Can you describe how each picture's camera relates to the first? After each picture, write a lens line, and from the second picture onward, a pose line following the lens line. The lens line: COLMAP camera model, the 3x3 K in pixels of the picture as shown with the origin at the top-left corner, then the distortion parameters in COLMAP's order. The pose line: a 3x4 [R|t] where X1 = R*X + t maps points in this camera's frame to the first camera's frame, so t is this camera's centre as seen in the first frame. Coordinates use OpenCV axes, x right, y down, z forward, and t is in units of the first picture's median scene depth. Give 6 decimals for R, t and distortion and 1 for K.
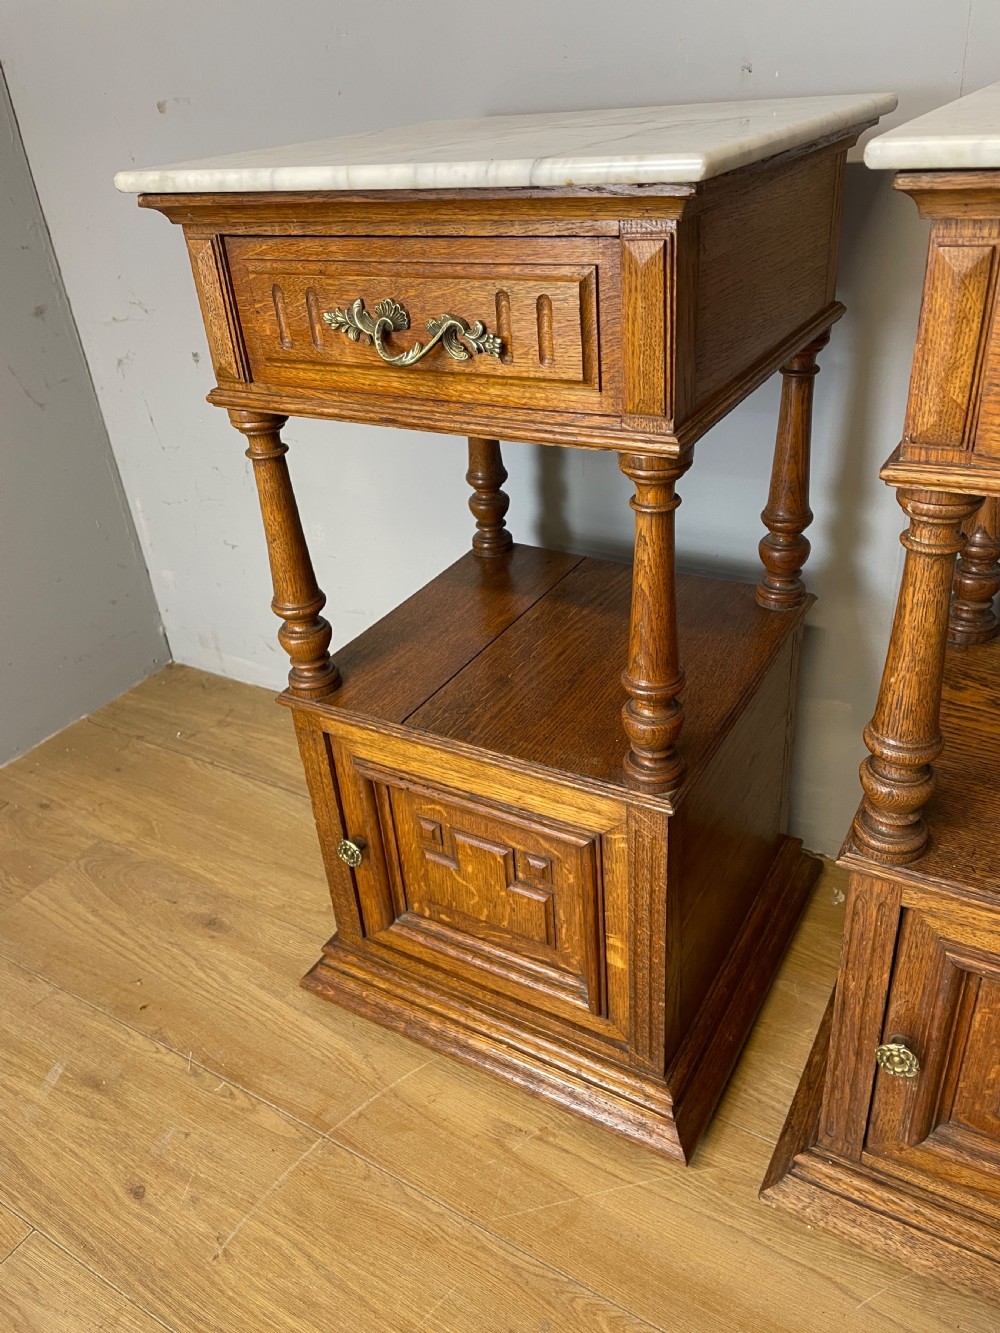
lens RADIAL K [[1010.8, 0, 492.9], [0, 1010.8, 655.4], [0, 0, 1]] dist [0.095908, -0.126105]
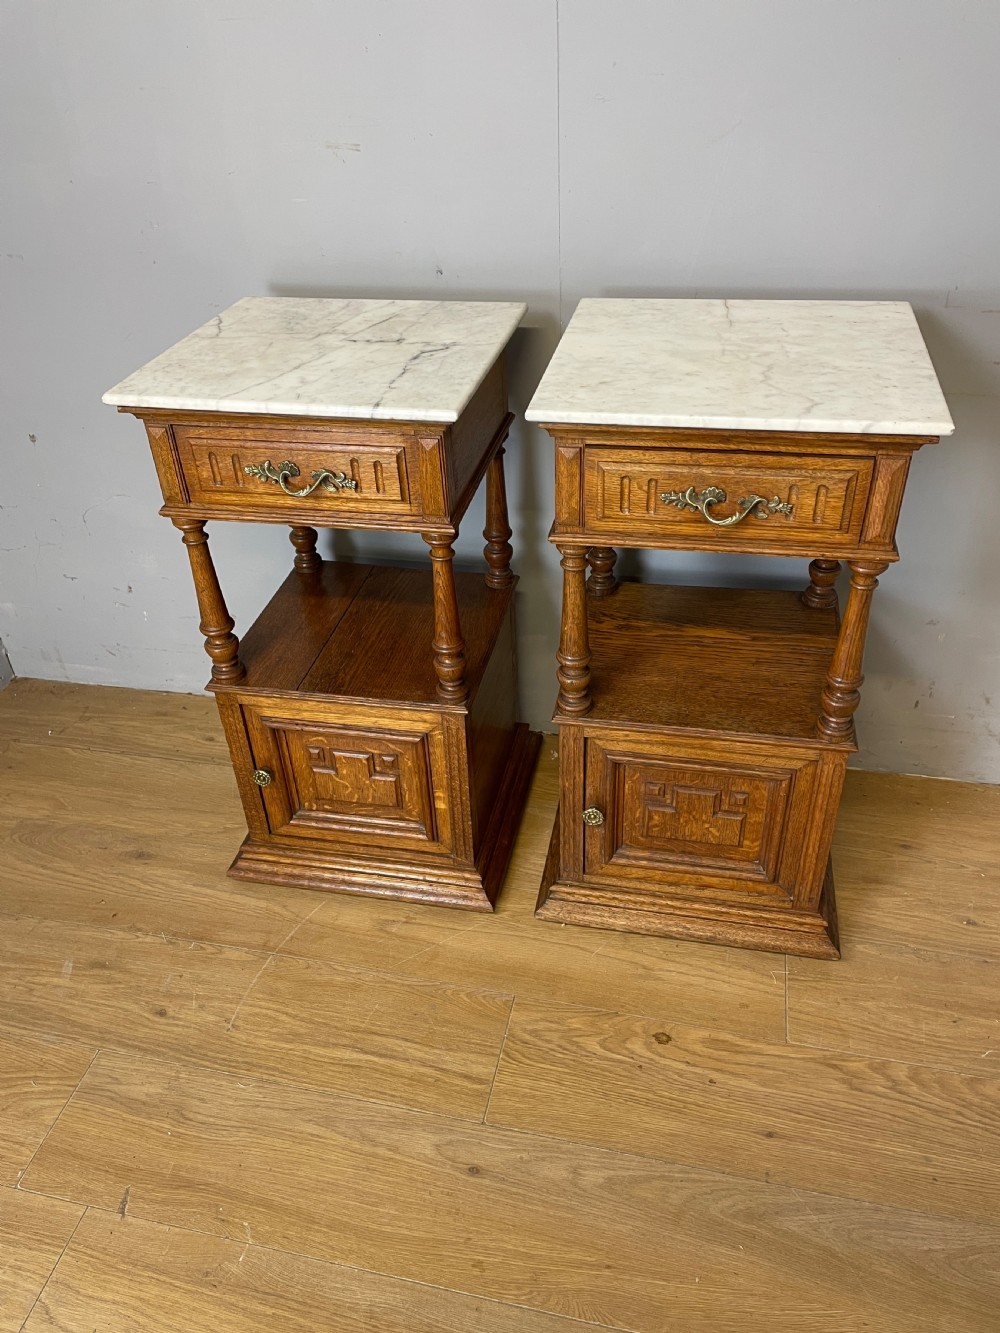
lens RADIAL K [[1010.8, 0, 496.1], [0, 1010.8, 662.8], [0, 0, 1]] dist [0.095908, -0.126105]
pose [[0.946837, -0.152463, 0.283294, -0.251406], [0.134314, 0.987495, 0.082540, -0.071335], [-0.292335, -0.040102, 0.955475, -0.690914]]
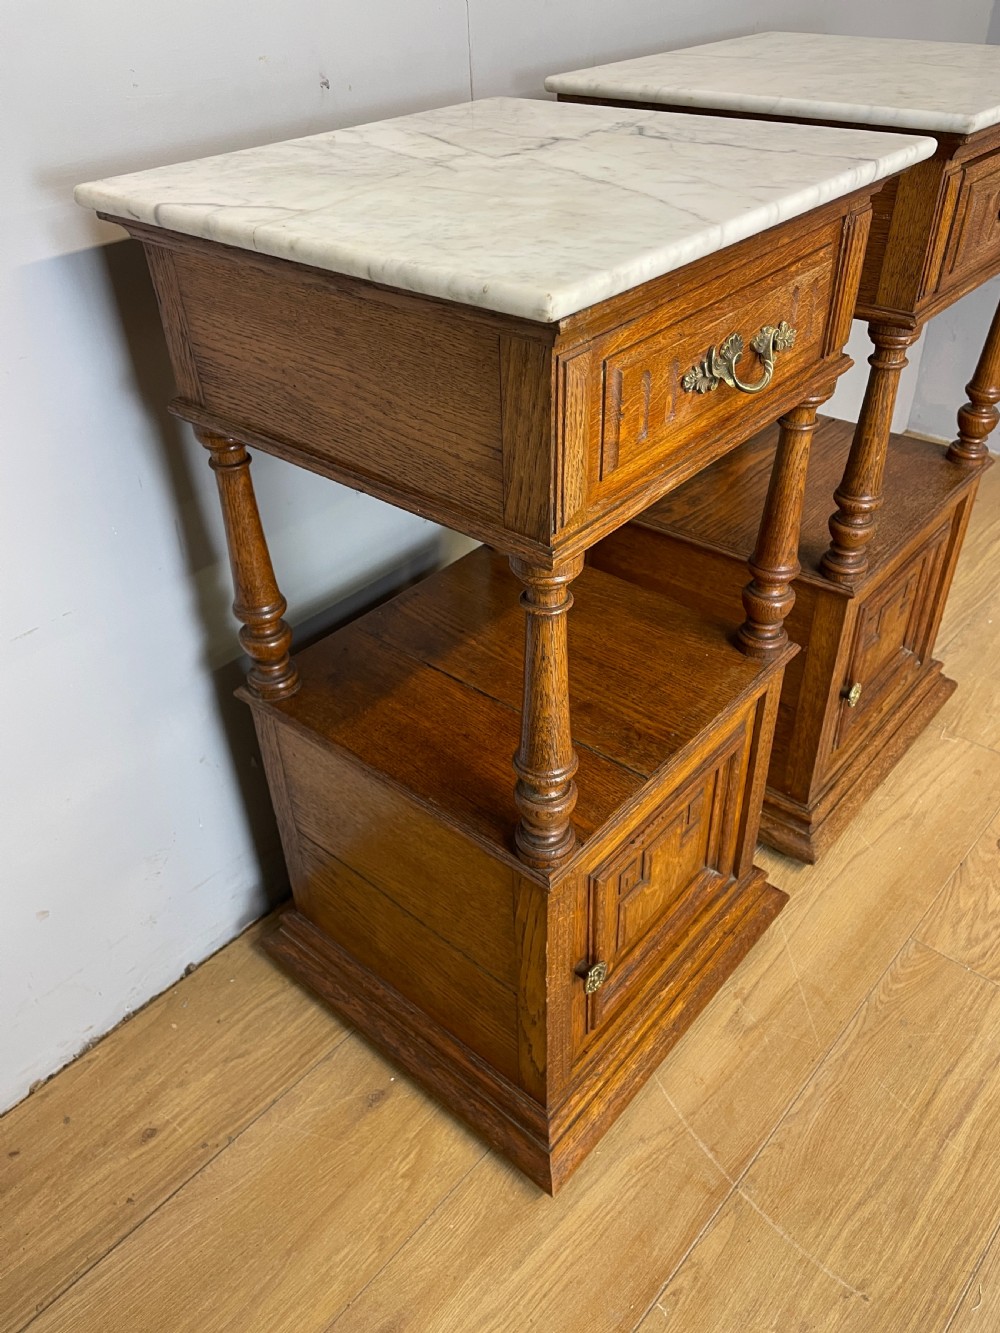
lens RADIAL K [[1010.8, 0, 504.0], [0, 1010.8, 660.5], [0, 0, 1]] dist [0.095908, -0.126105]
pose [[0.177914, -0.527695, 0.830593, -0.871707], [0.515477, 0.768964, 0.378125, -0.461786], [-0.838230, 0.360878, 0.408824, 0.702197]]
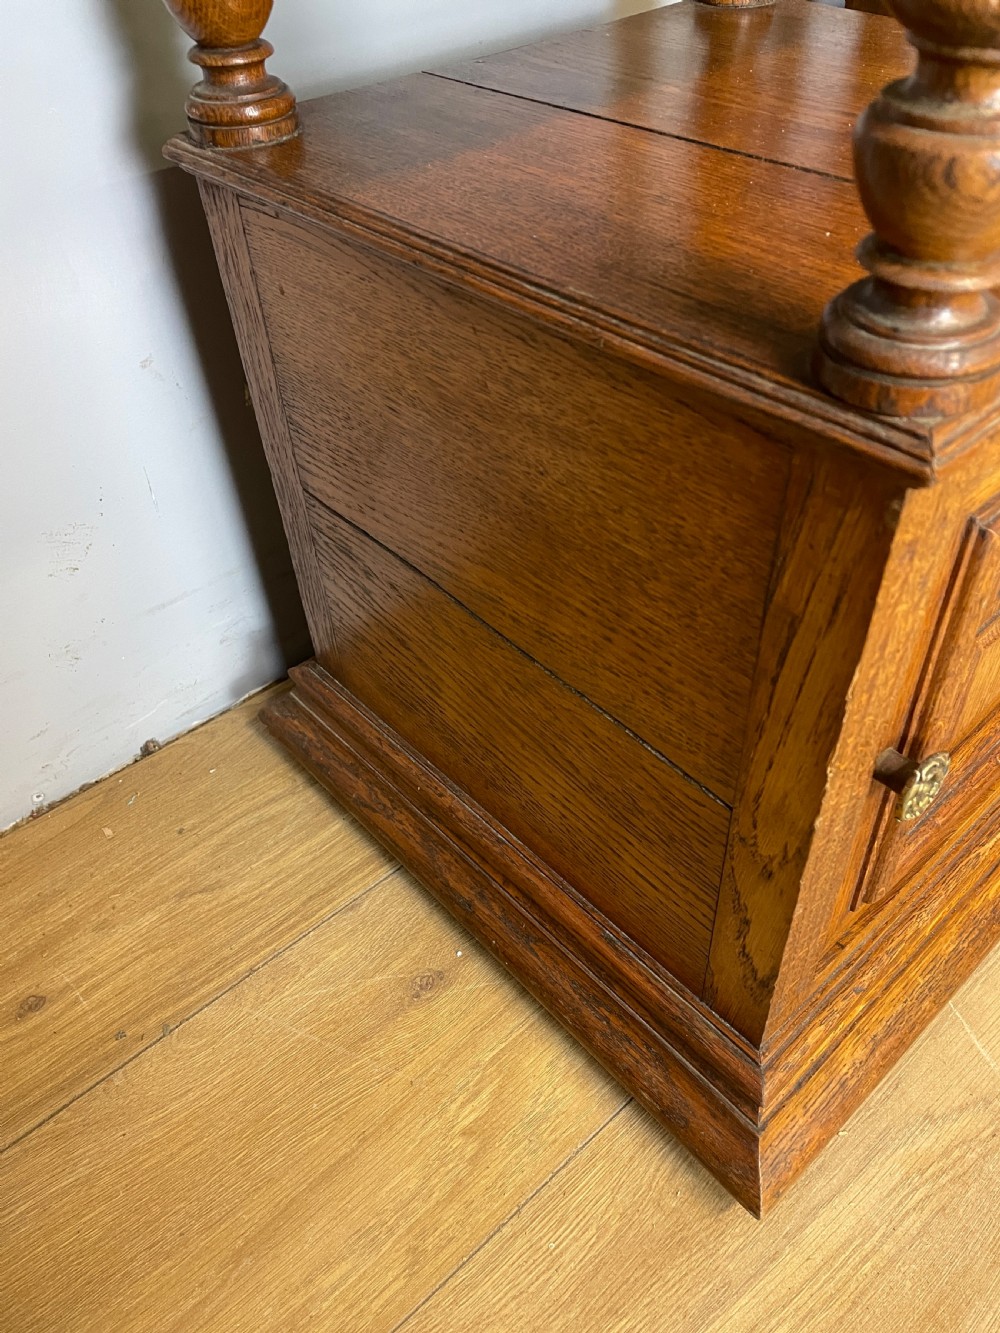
lens RADIAL K [[1010.8, 0, 528.7], [0, 1010.8, 660.0], [0, 0, 1]] dist [0.095908, -0.126105]
pose [[0.287285, -0.604264, 0.743191, -0.511082], [0.499518, 0.756550, 0.422034, -0.089589], [-0.817281, 0.249994, 0.519186, 1.060152]]
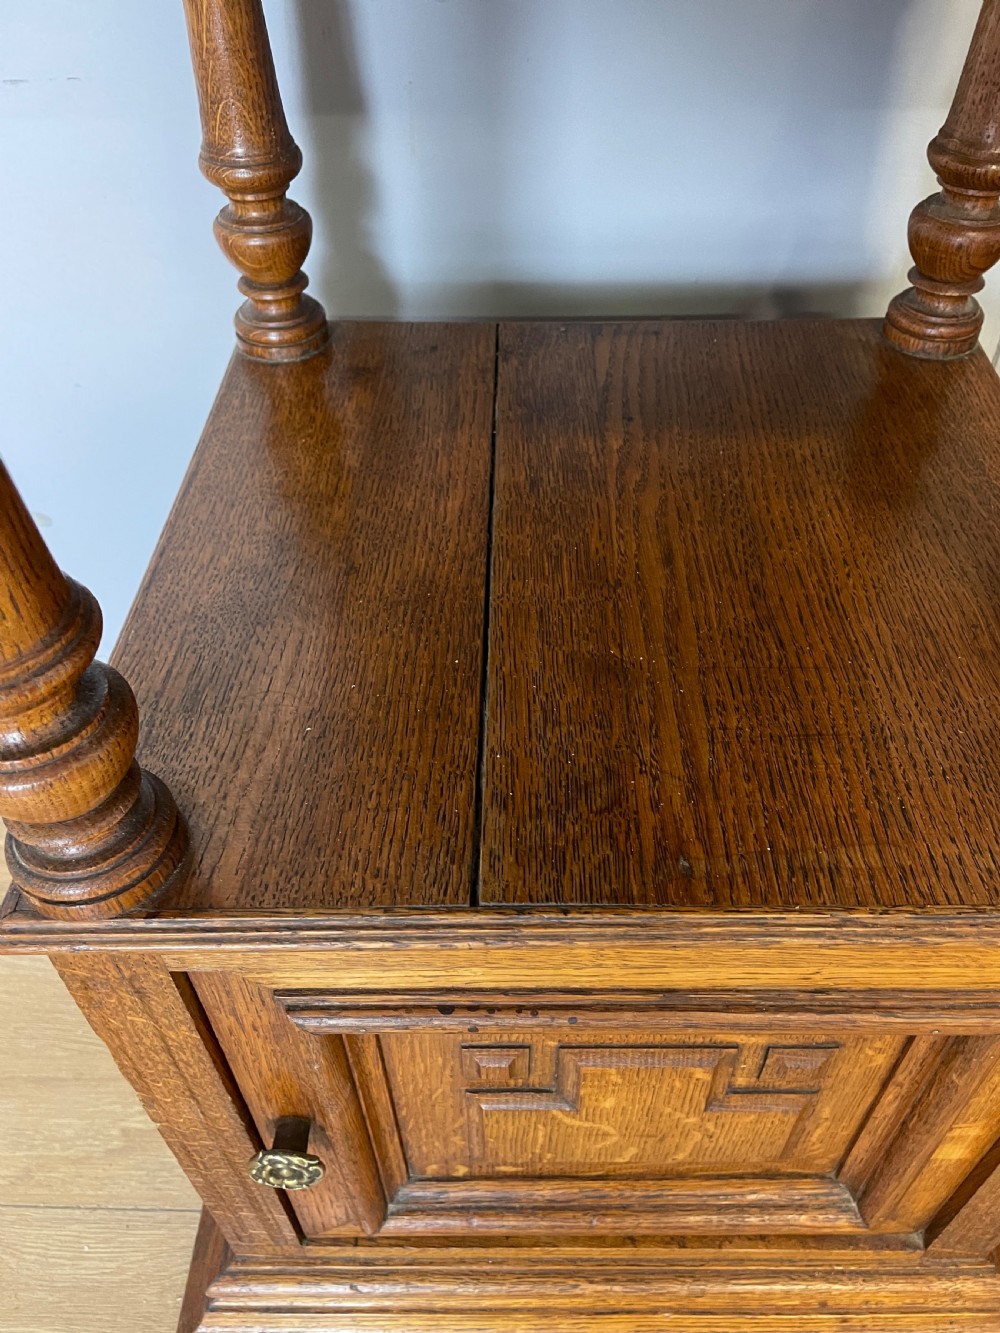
lens RADIAL K [[1010.8, 0, 512.3], [0, 1010.8, 678.2], [0, 0, 1]] dist [0.095908, -0.126105]
pose [[0.860808, -0.306826, 0.406038, -0.197229], [0.208225, 0.940327, 0.269124, -0.091006], [-0.464383, -0.147117, 0.873330, 0.739293]]
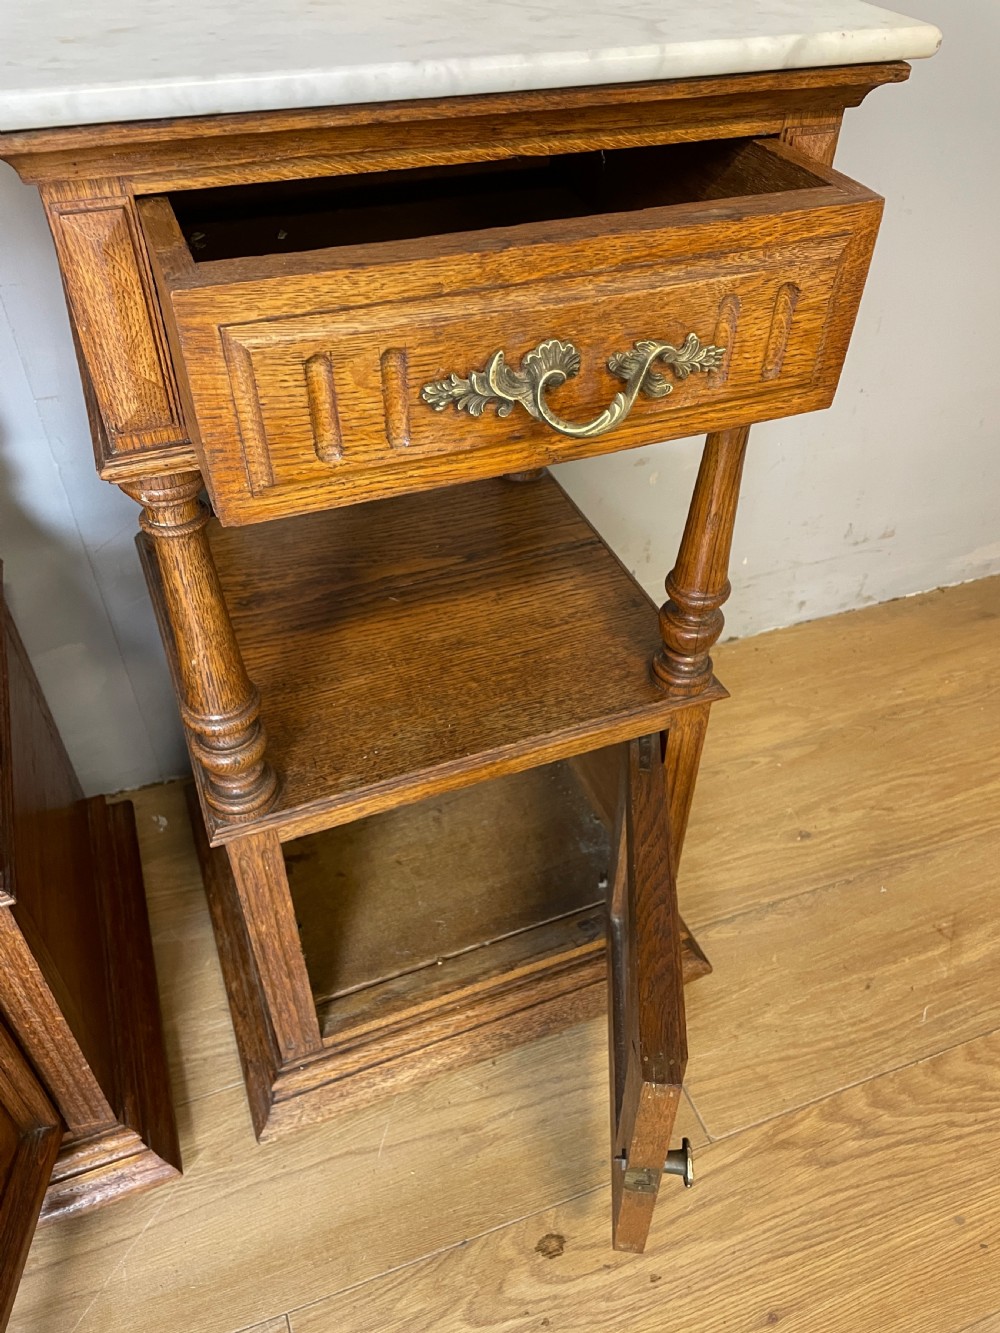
lens RADIAL K [[1010.8, 0, 517.6], [0, 1010.8, 654.1], [0, 0, 1]] dist [0.095908, -0.126105]
pose [[0.605521, -0.457069, 0.651485, -0.025302], [0.343728, 0.888535, 0.303902, -0.121663], [-0.717771, 0.039914, 0.695134, 0.102828]]
